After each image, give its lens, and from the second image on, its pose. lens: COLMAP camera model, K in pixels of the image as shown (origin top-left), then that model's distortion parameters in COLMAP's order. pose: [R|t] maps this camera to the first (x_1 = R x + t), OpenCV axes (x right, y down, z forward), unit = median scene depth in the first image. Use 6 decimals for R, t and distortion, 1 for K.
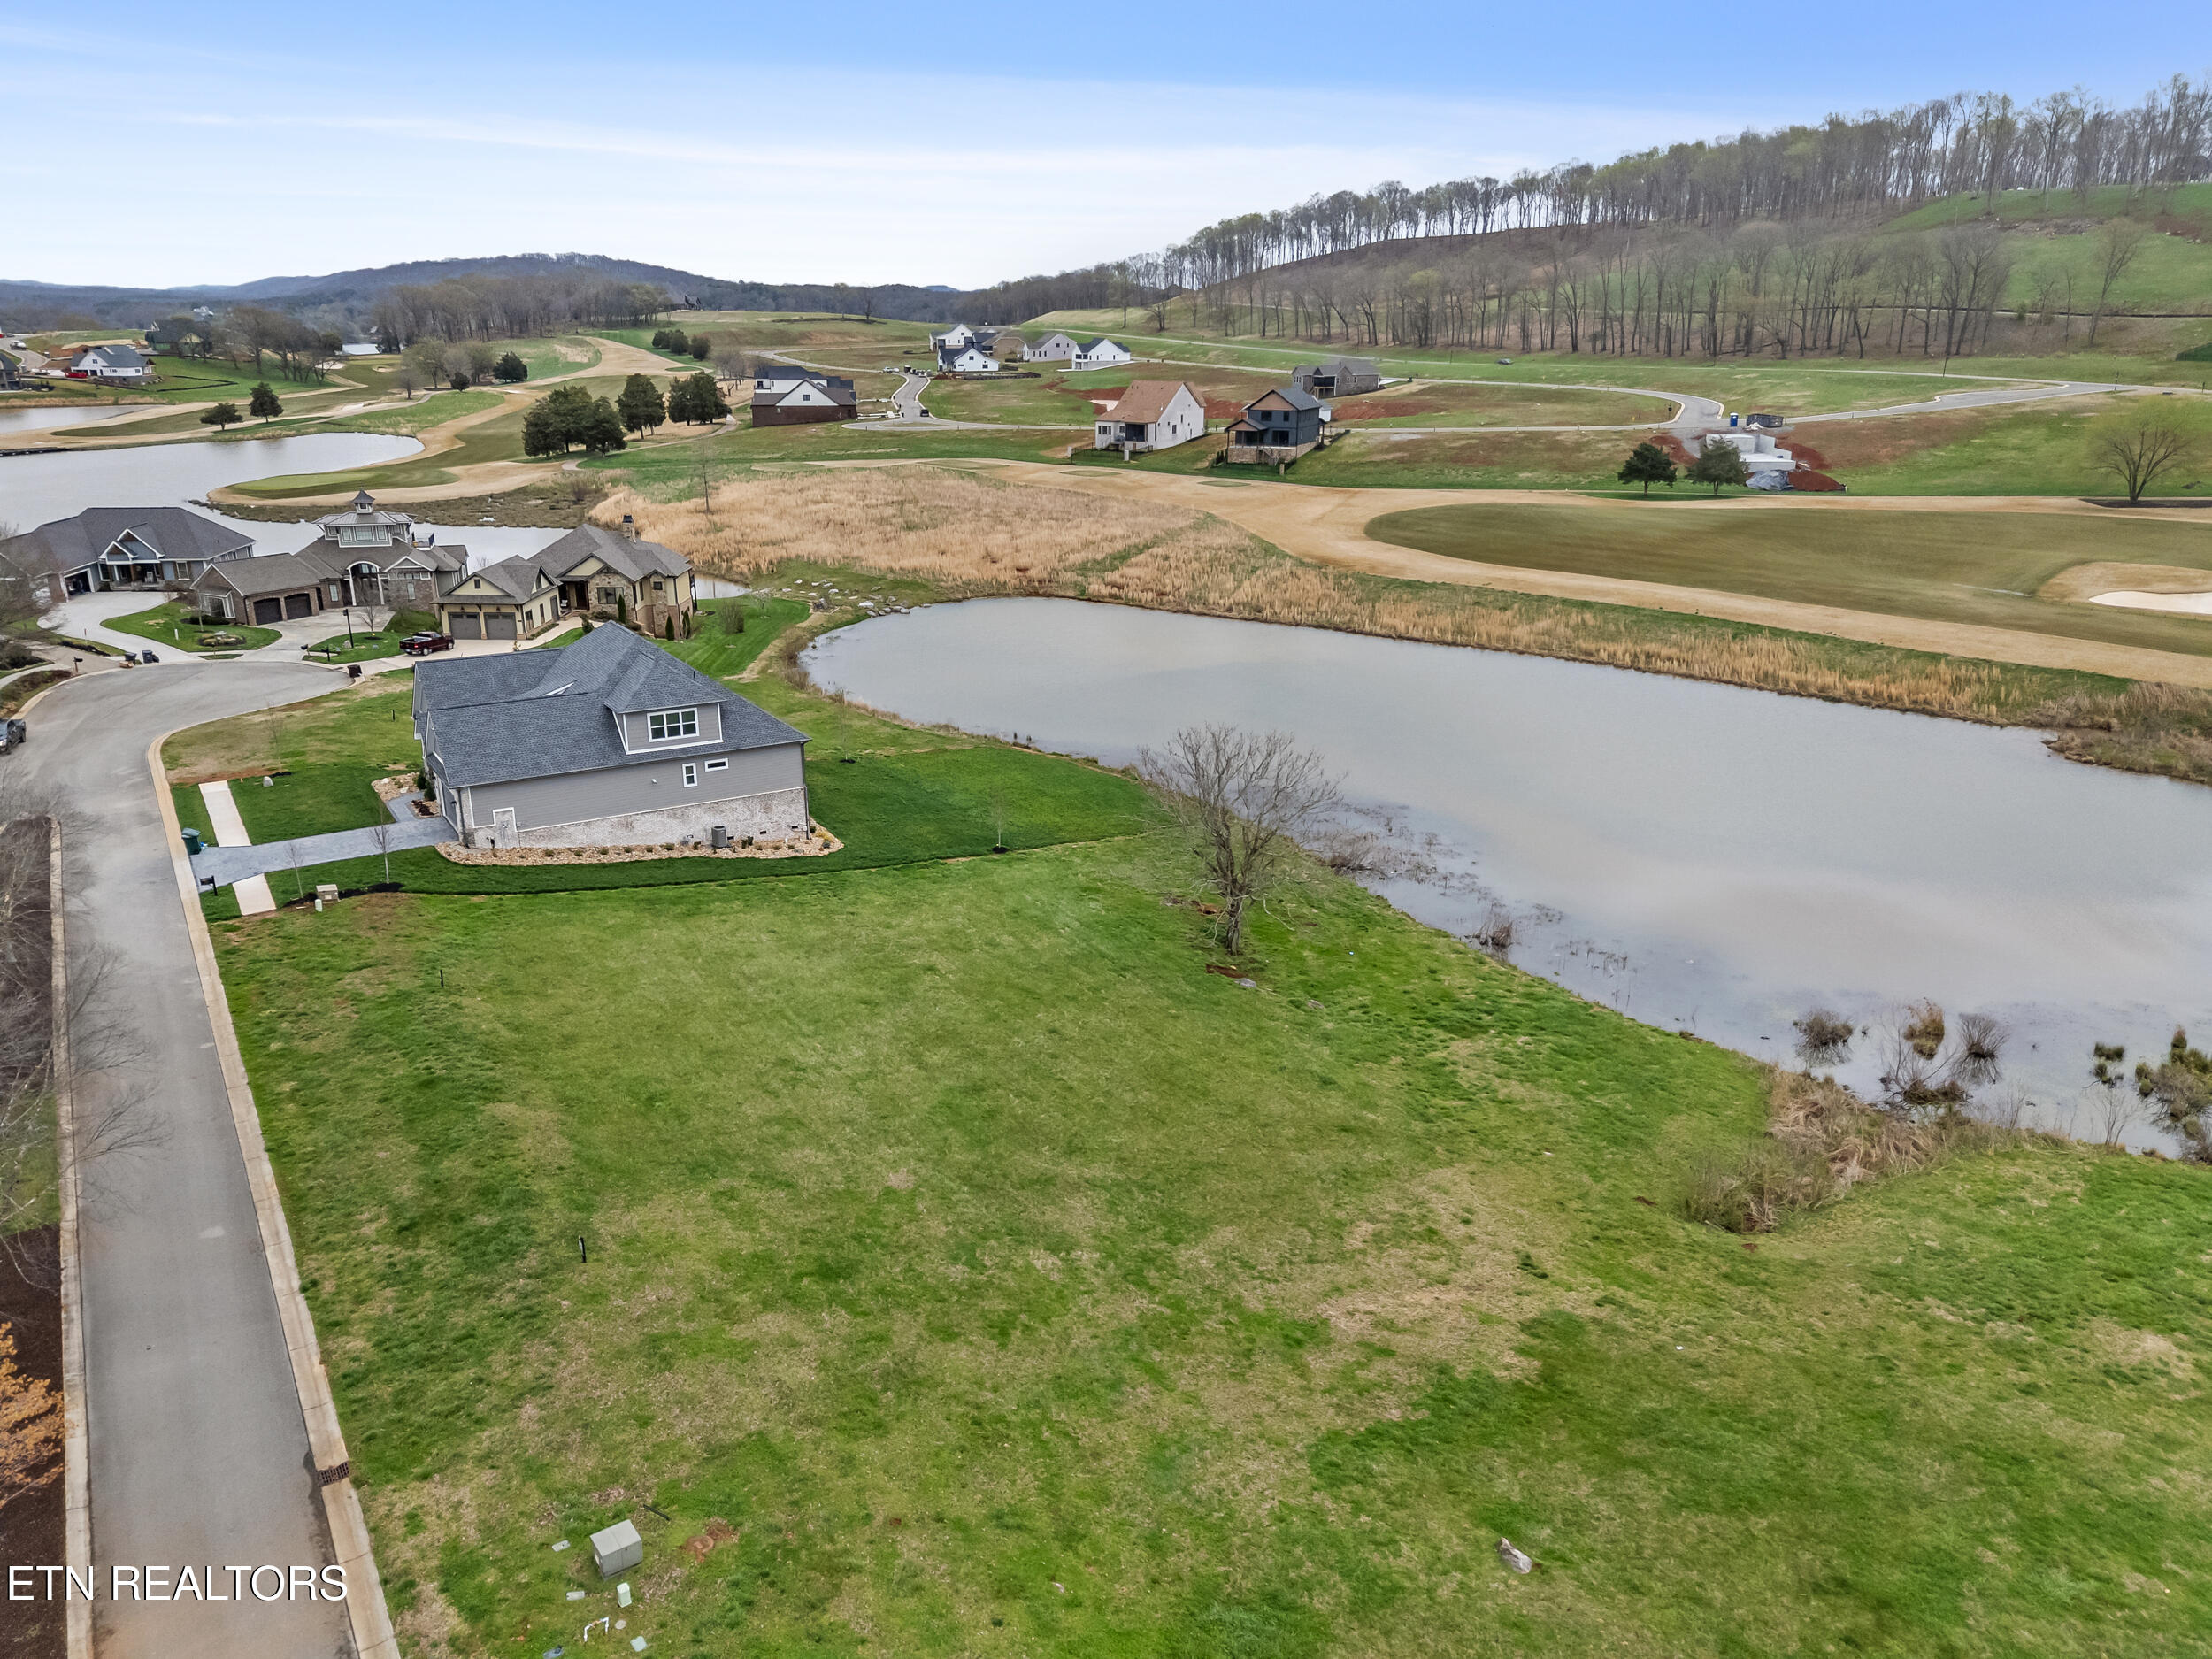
lens RADIAL K [[1618.9, 0, 1108.2], [0, 1618.9, 821.0], [0, 0, 1]] dist [0.077189, -0.062596]
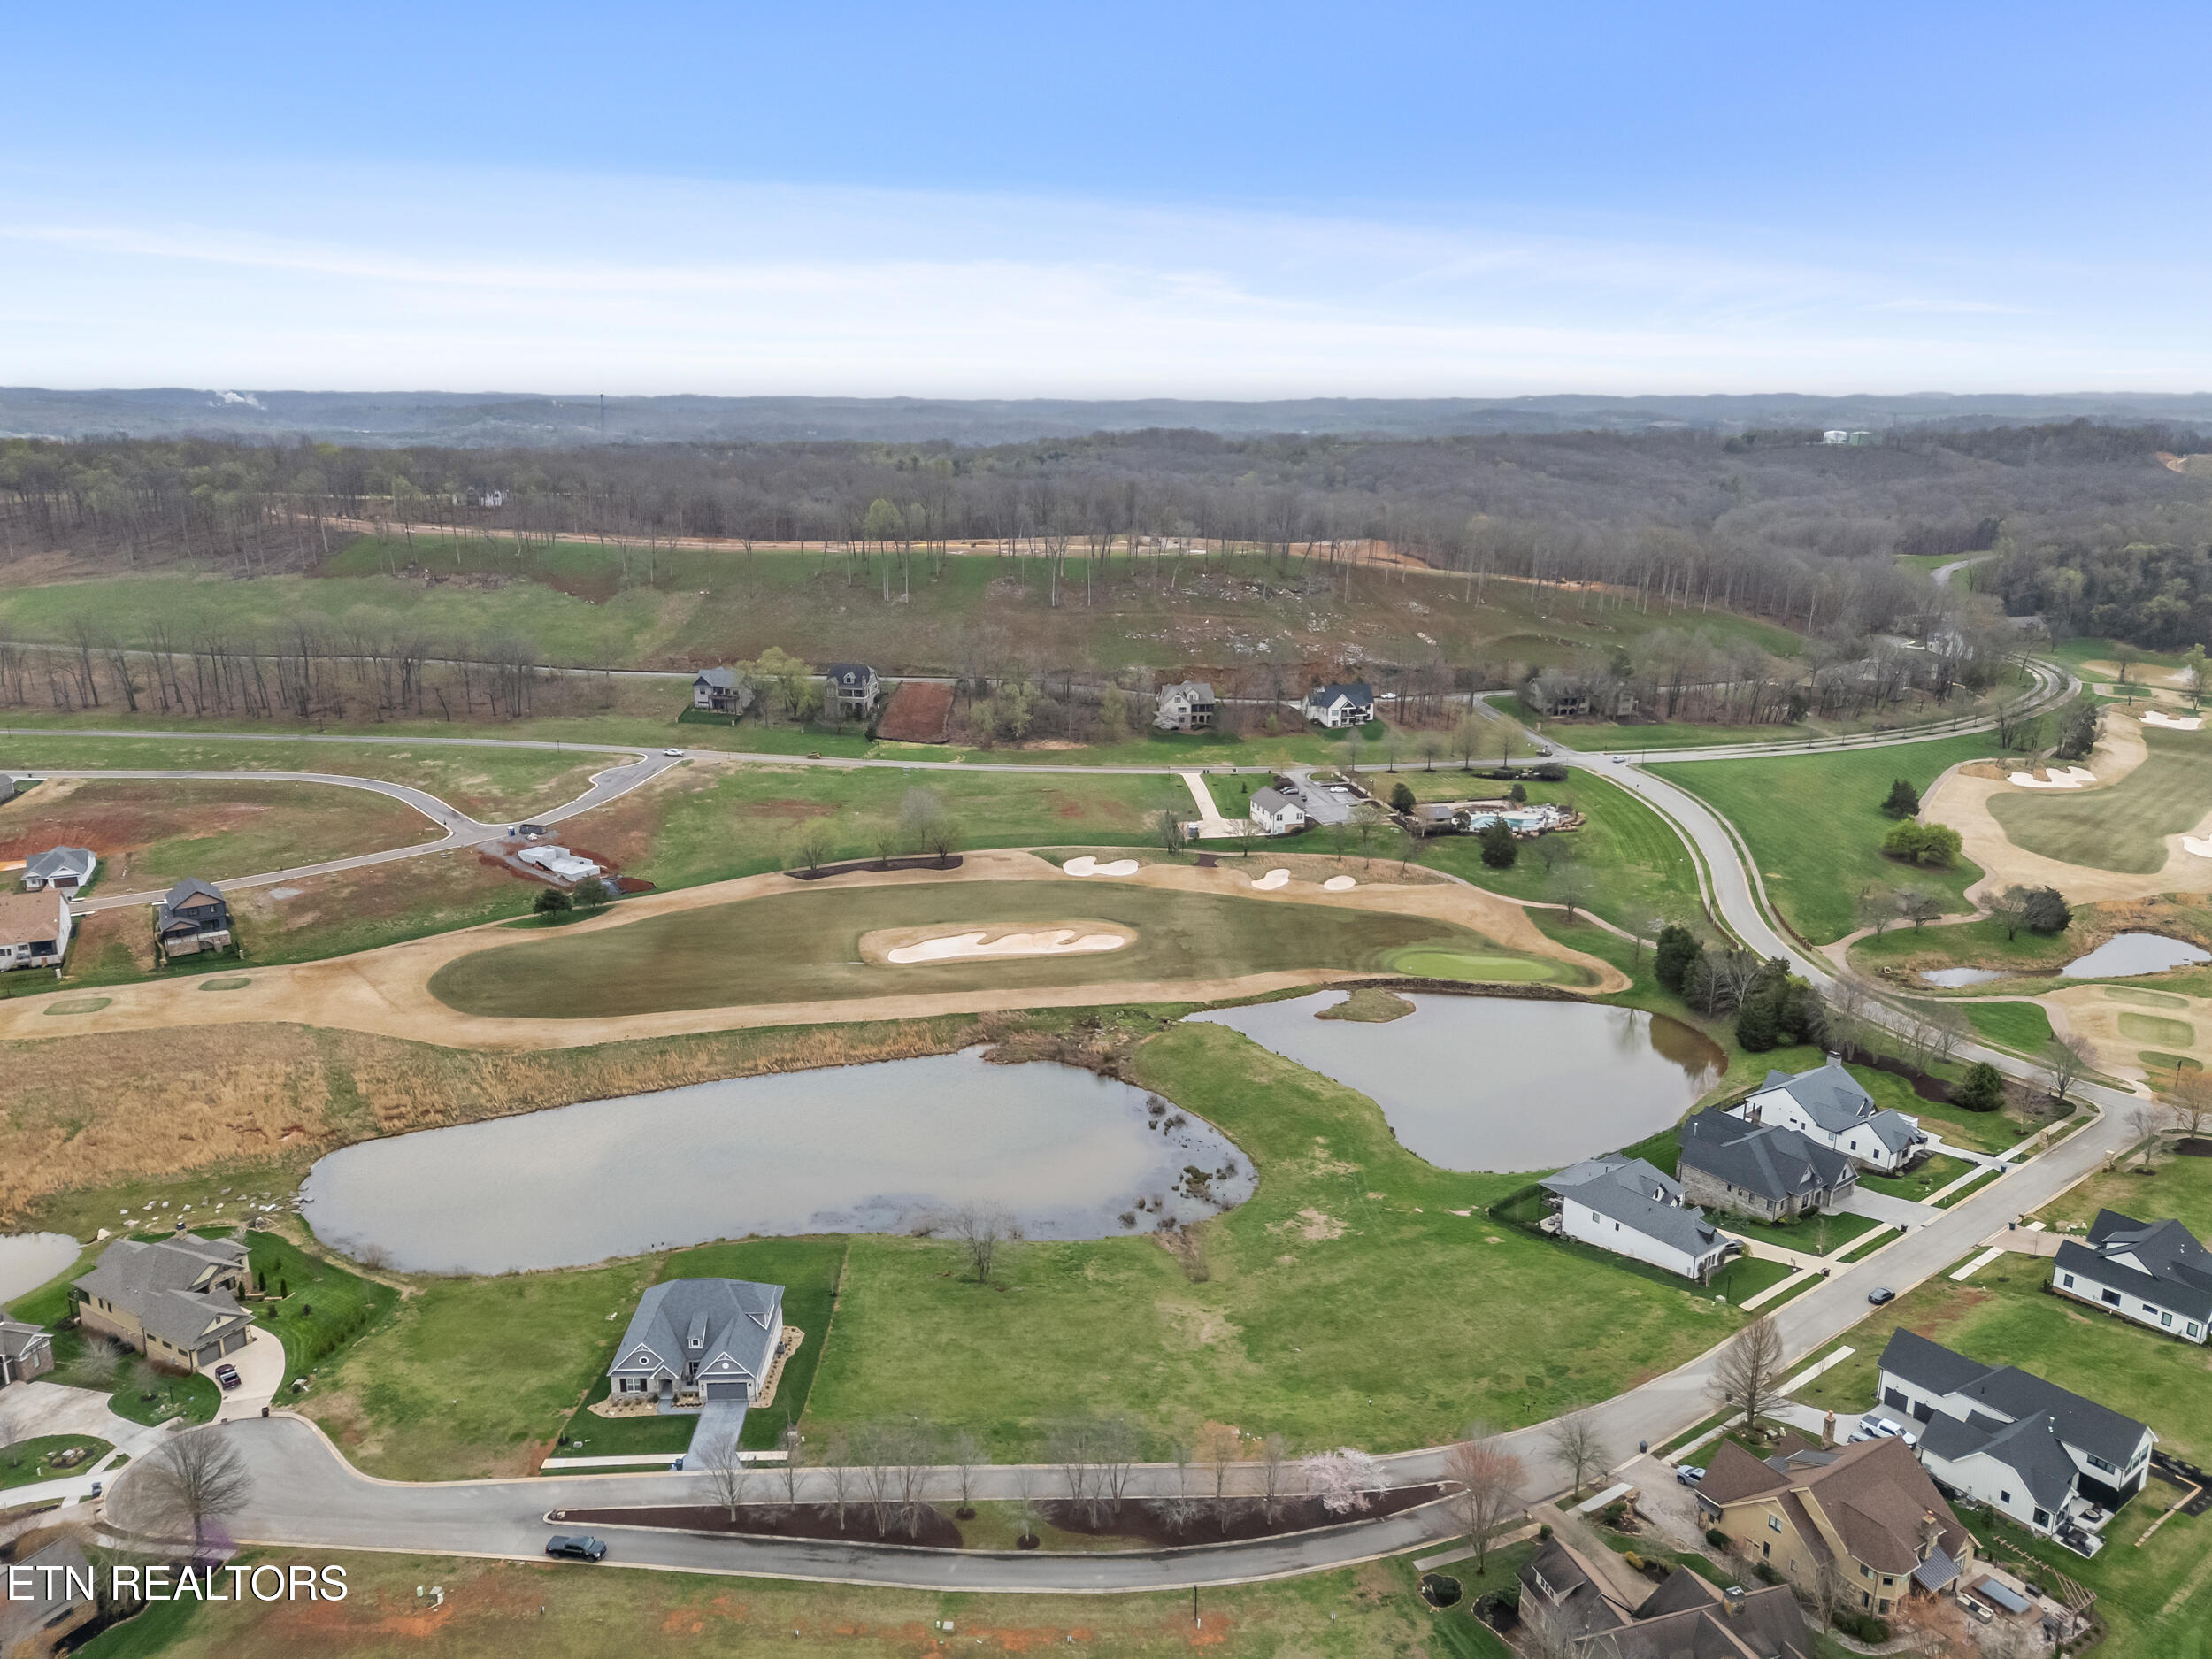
lens RADIAL K [[1618.9, 0, 1109.0], [0, 1618.9, 815.0], [0, 0, 1]] dist [0.077189, -0.062596]
pose [[0.496959, -0.214702, 0.840794, -1.919547], [0.257024, 0.961852, 0.093699, -0.862488], [-0.828837, 0.169540, 0.533185, -0.729142]]
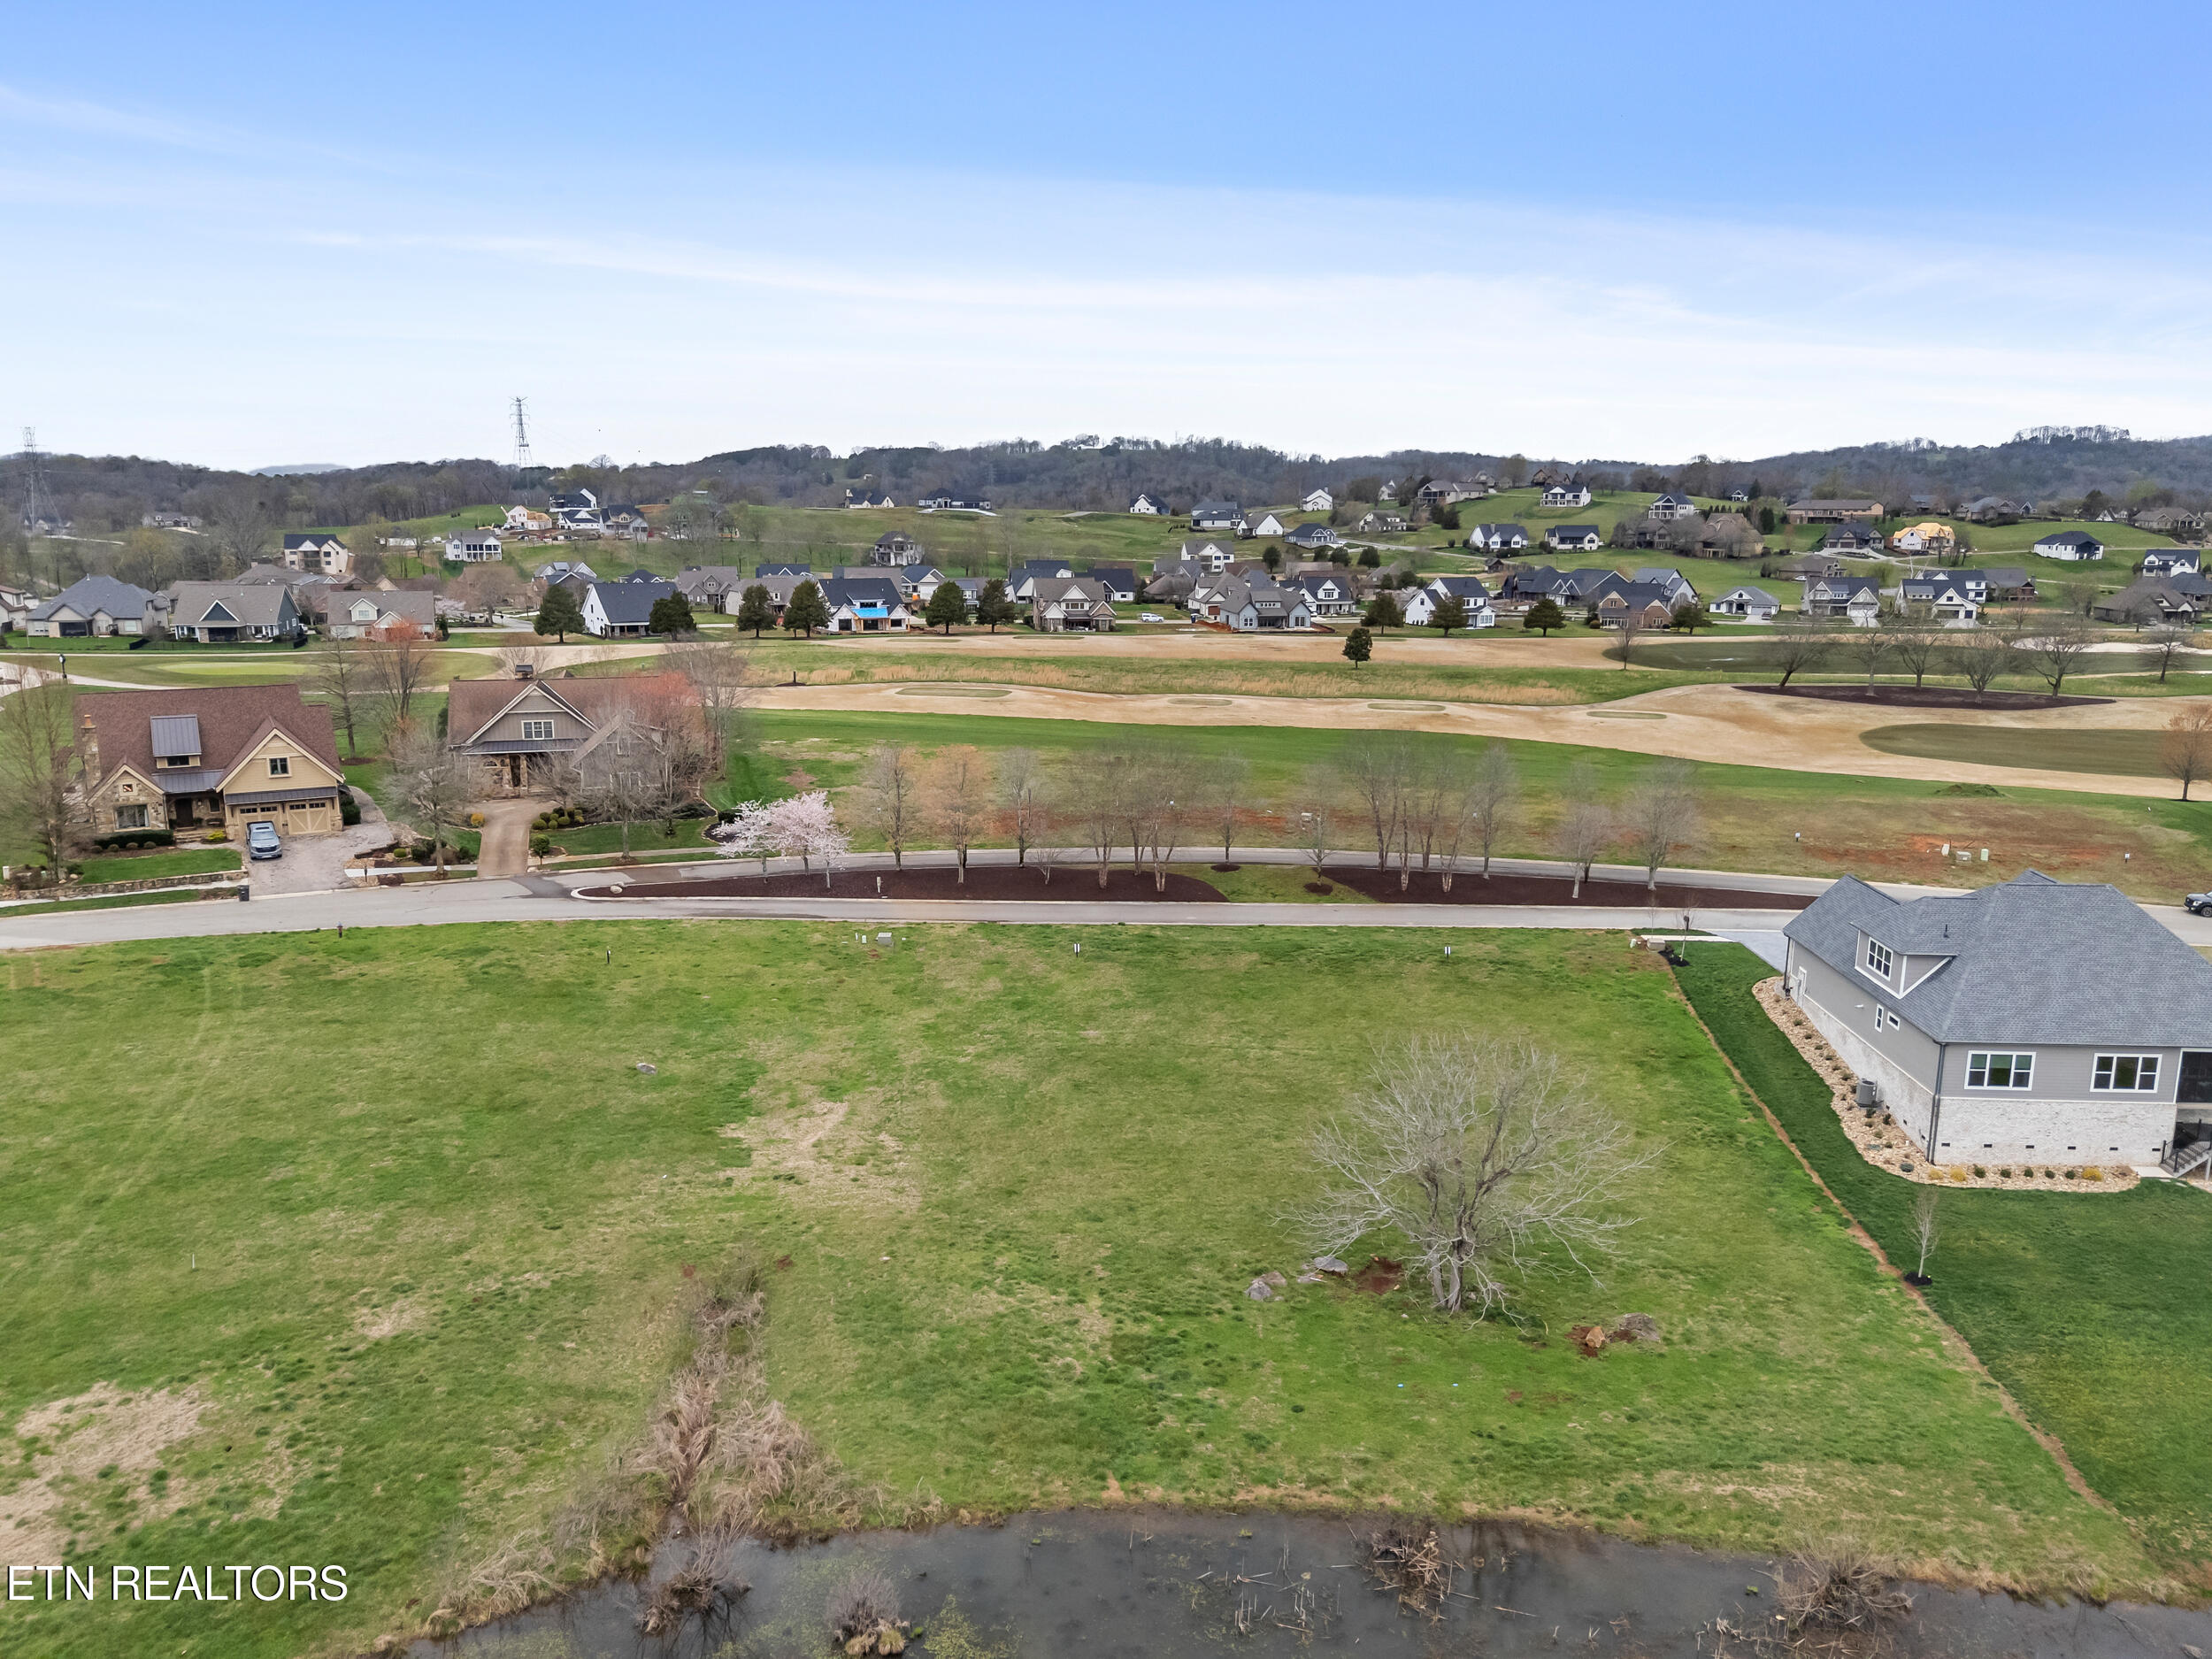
lens RADIAL K [[1618.9, 0, 1109.4], [0, 1618.9, 836.6], [0, 0, 1]] dist [0.077189, -0.062596]
pose [[-0.553448, 0.170767, -0.815190, 0.796570], [-0.257965, 0.895481, 0.362723, -0.380405], [0.791928, 0.411039, -0.451550, 1.148853]]
